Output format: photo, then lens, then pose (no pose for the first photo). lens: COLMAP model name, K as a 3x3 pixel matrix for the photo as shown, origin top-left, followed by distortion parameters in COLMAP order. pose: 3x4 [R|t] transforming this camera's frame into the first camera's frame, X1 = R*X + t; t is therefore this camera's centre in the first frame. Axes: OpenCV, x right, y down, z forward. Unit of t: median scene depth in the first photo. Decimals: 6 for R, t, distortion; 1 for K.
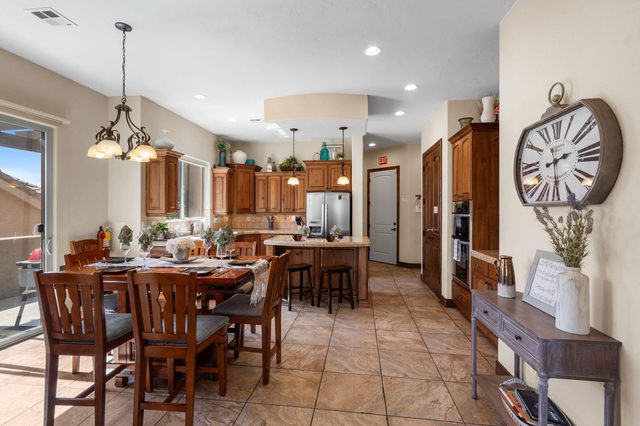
lens RADIAL K [[305.2, 0, 319.1], [0, 305.2, 209.6], [0, 0, 1]] dist [0.000668, 0.000577]
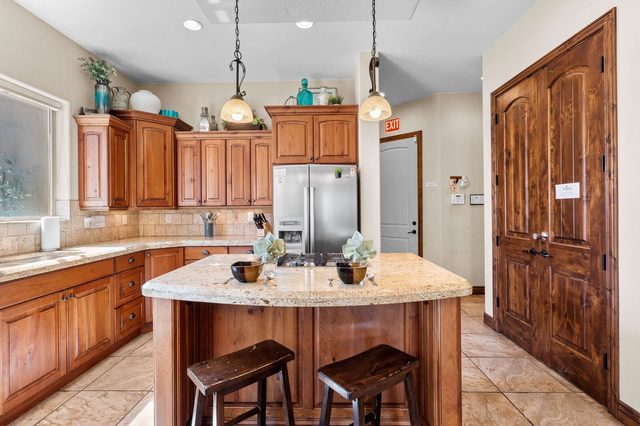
lens RADIAL K [[305.2, 0, 319.1], [0, 305.2, 209.6], [0, 0, 1]] dist [0.000668, 0.000577]
pose [[0.993929, -0.010963, 0.109478, -0.020719], [0.010859, 0.999940, 0.001542, 0.017852], [-0.109488, -0.000344, 0.993988, 0.458924]]
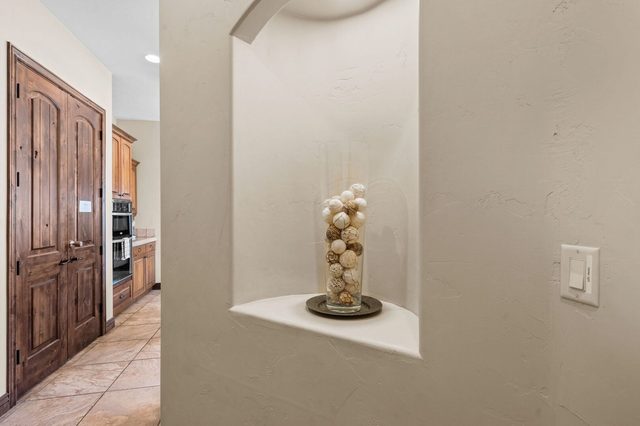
lens RADIAL K [[305.2, 0, 319.1], [0, 305.2, 209.6], [0, 0, 1]] dist [0.000668, 0.000577]
pose [[-0.946906, -0.002458, -0.321501, 0.105769], [0.000994, 0.999944, -0.010571, 0.010783], [0.321509, -0.010330, -0.946850, 1.313196]]
